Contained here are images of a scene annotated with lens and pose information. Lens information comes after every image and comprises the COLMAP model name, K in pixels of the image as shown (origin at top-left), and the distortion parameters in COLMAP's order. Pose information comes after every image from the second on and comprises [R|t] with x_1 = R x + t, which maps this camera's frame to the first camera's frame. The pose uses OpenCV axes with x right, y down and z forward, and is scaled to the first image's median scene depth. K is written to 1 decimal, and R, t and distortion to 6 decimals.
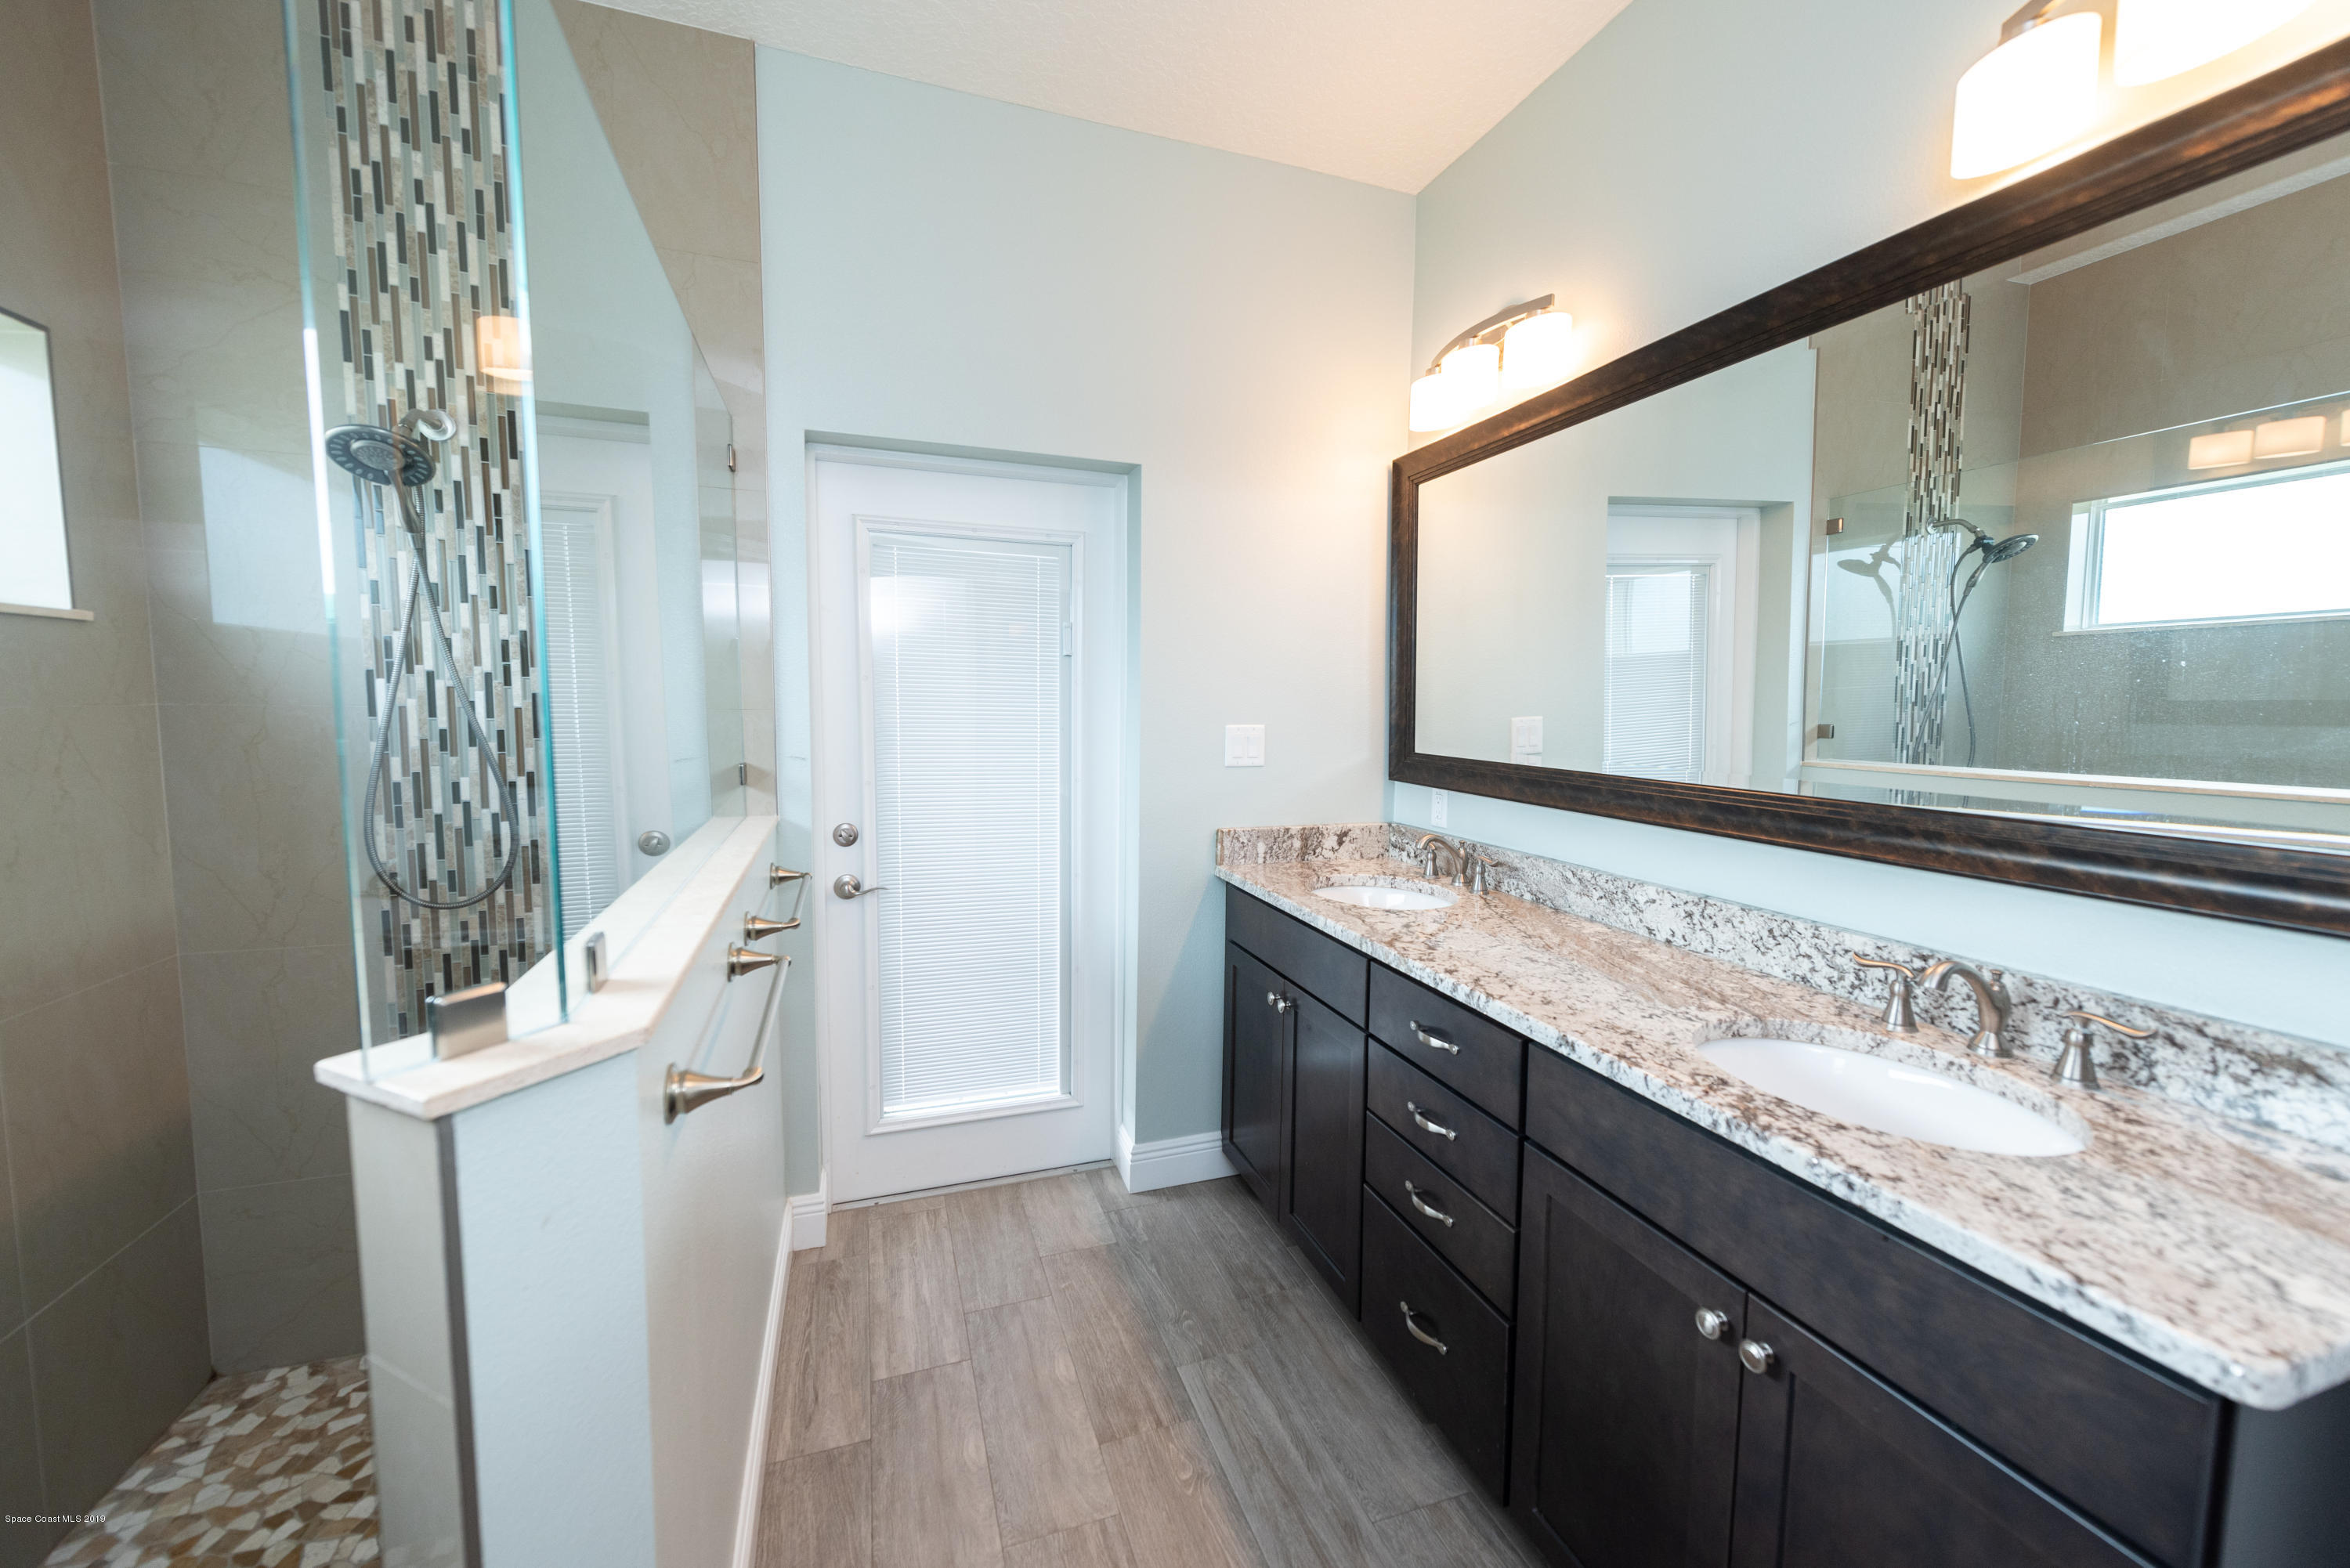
lens RADIAL K [[915.3, 0, 1186.1], [0, 915.3, 782.3], [0, 0, 1]] dist [0.015748, -0.005829]
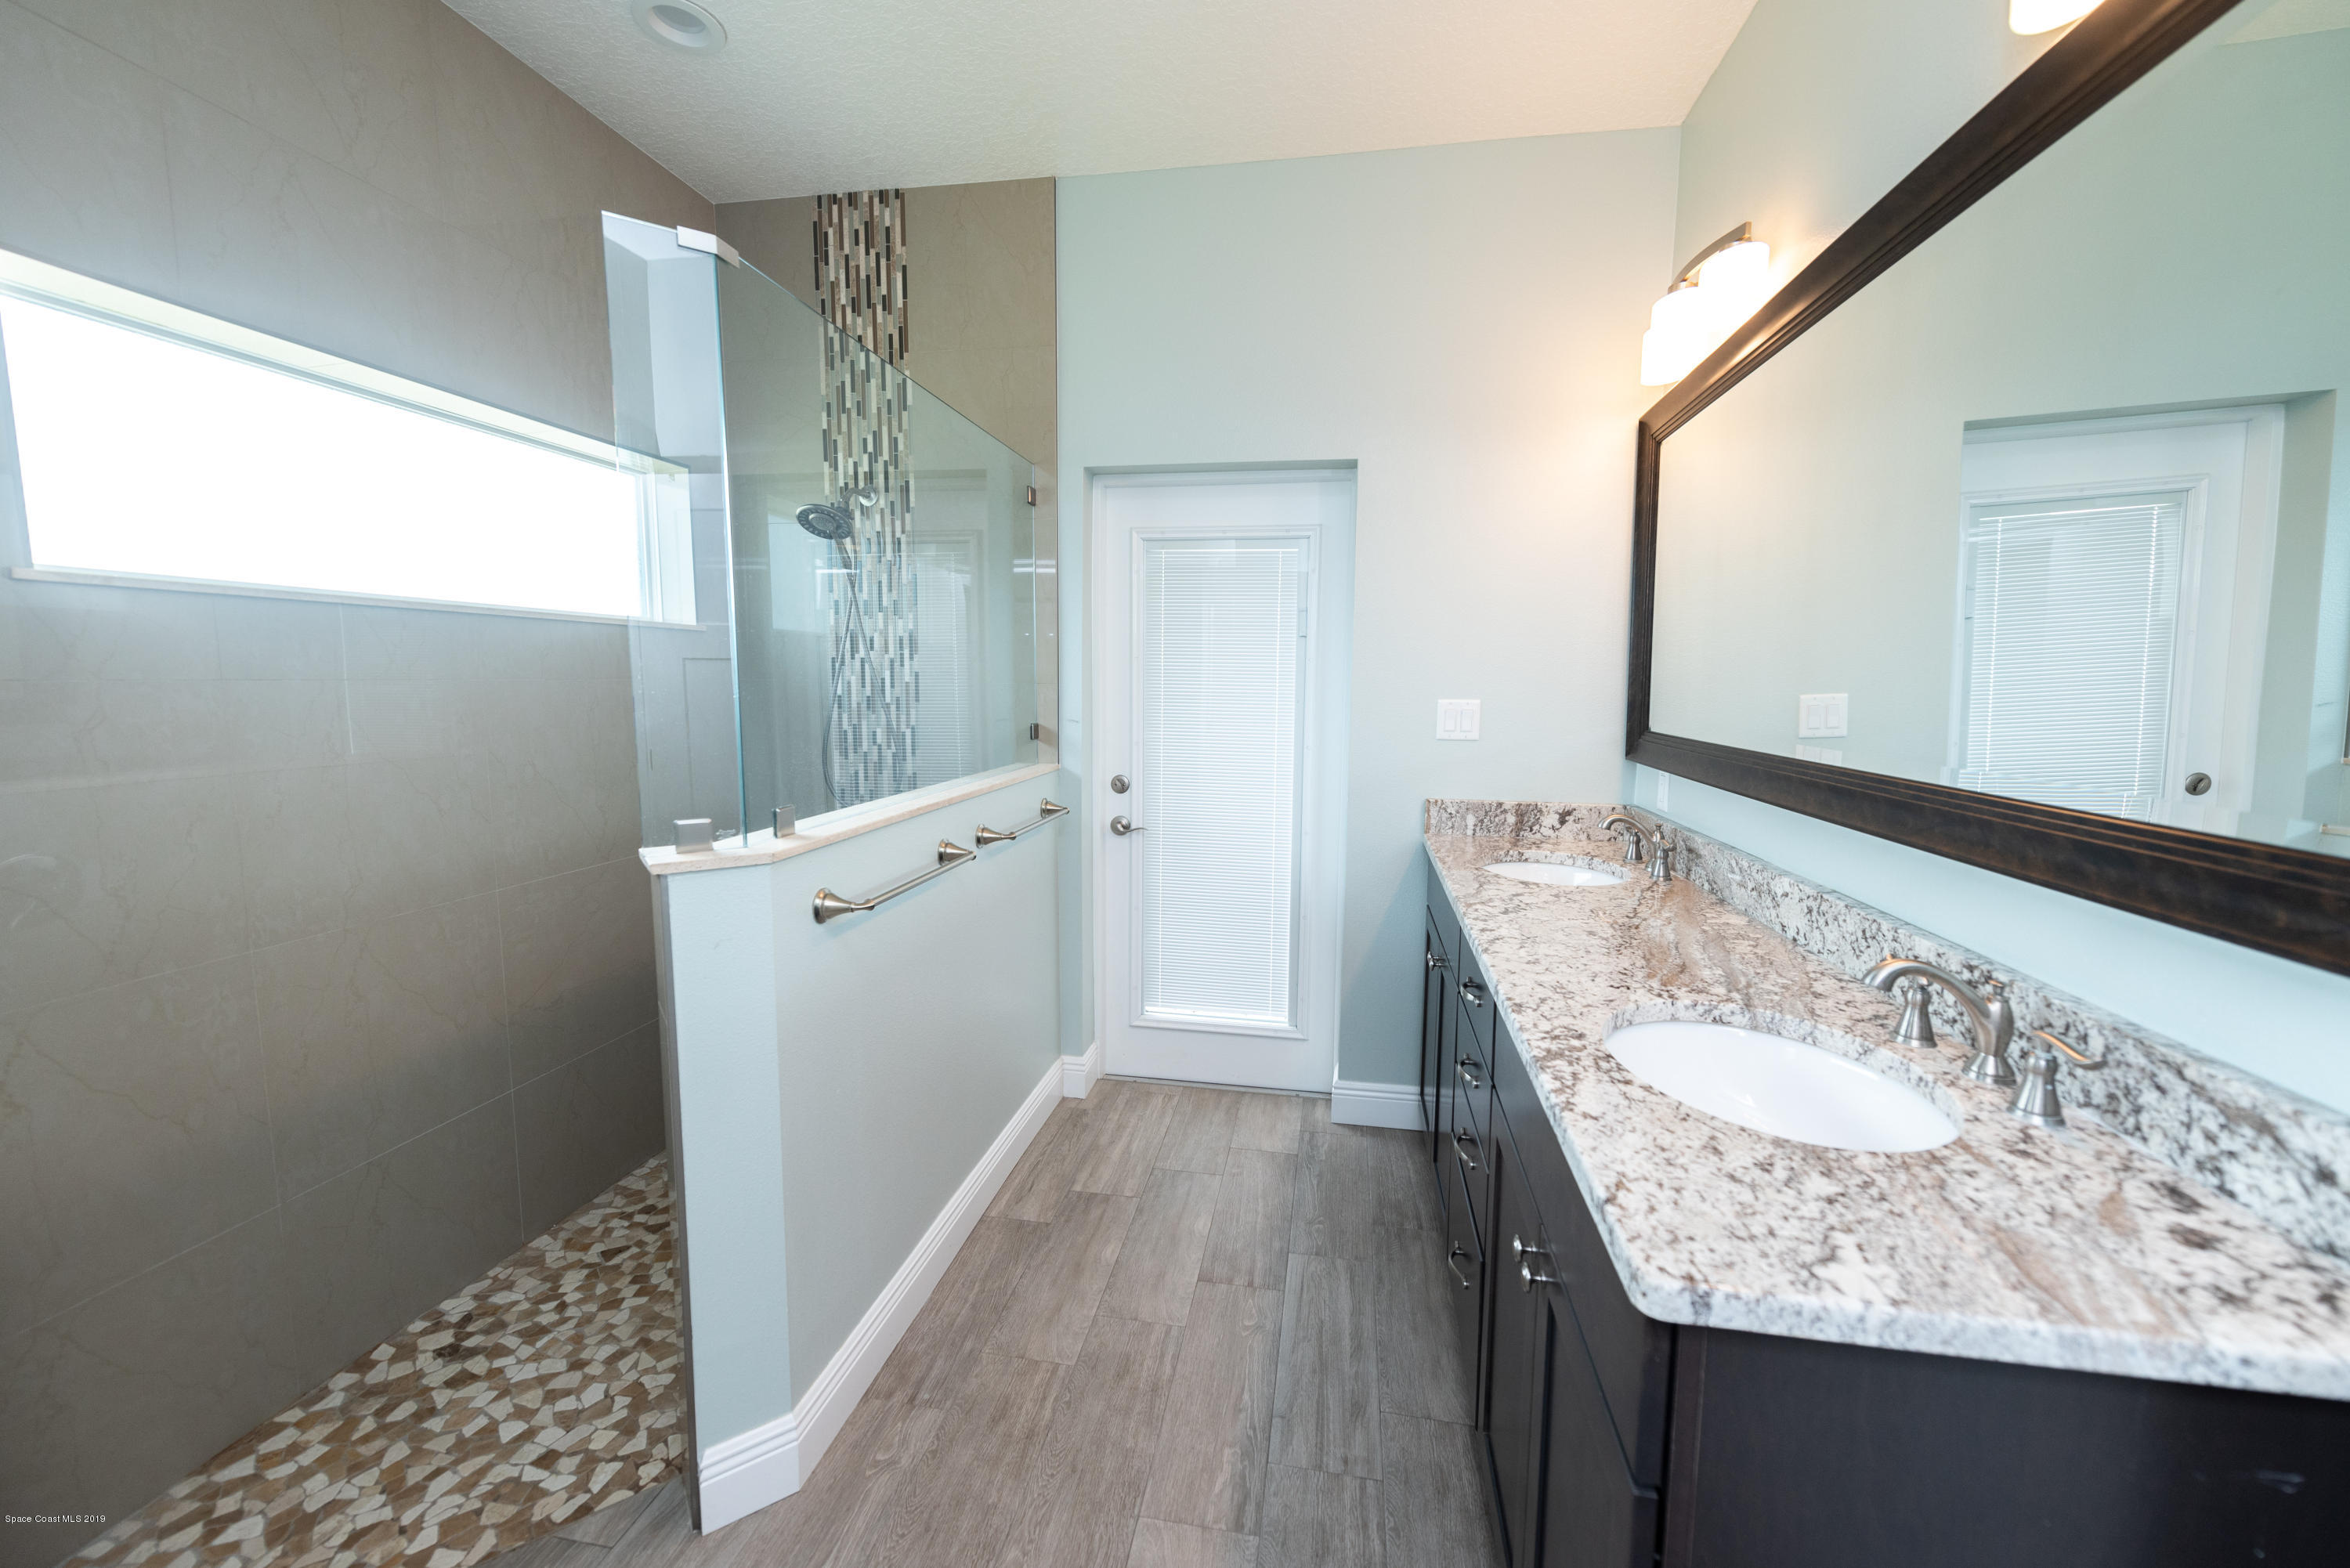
lens RADIAL K [[915.3, 0, 1186.1], [0, 915.3, 782.3], [0, 0, 1]] dist [0.015748, -0.005829]
pose [[0.871793, 0.051928, -0.487114, 0.418061], [-0.043055, 0.998640, 0.029402, 0.018204], [0.487978, -0.004660, 0.872844, -0.068036]]
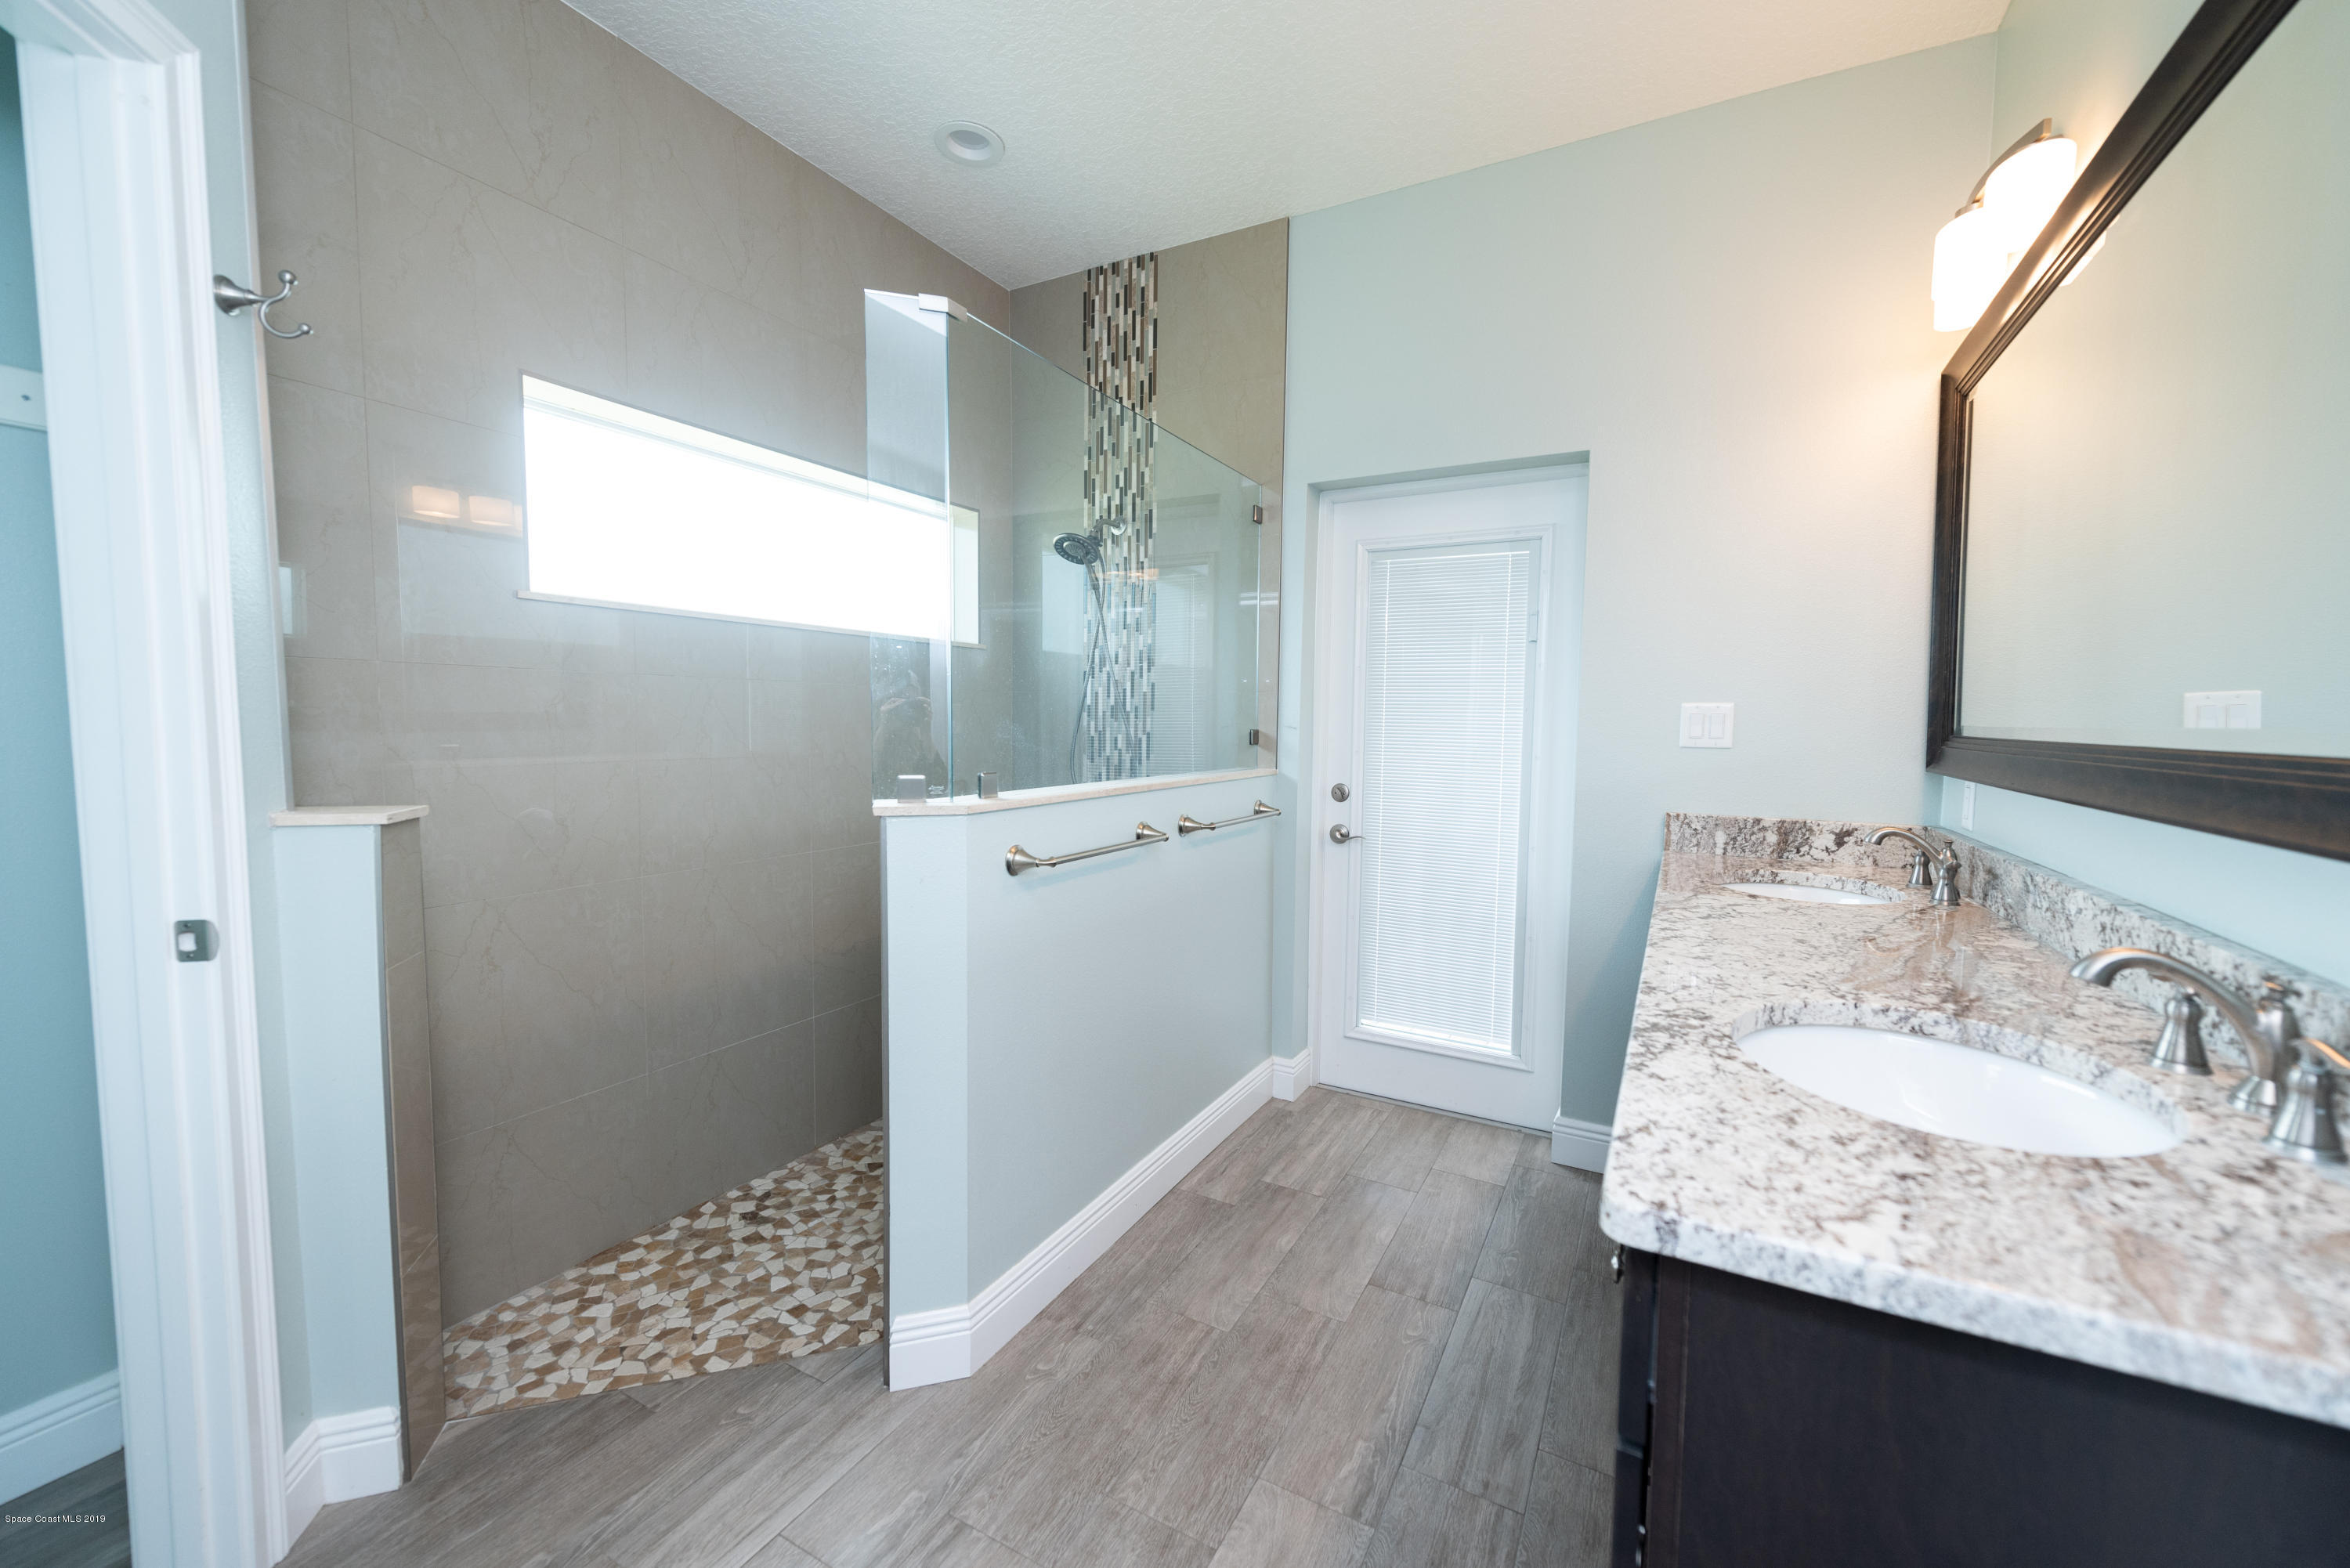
lens RADIAL K [[915.3, 0, 1186.1], [0, 915.3, 782.3], [0, 0, 1]] dist [0.015748, -0.005829]
pose [[0.670954, 0.047929, -0.739949, 0.554350], [-0.071274, 0.997457, -0.000019, 0.076078], [0.738066, 0.052752, 0.672663, -0.015255]]
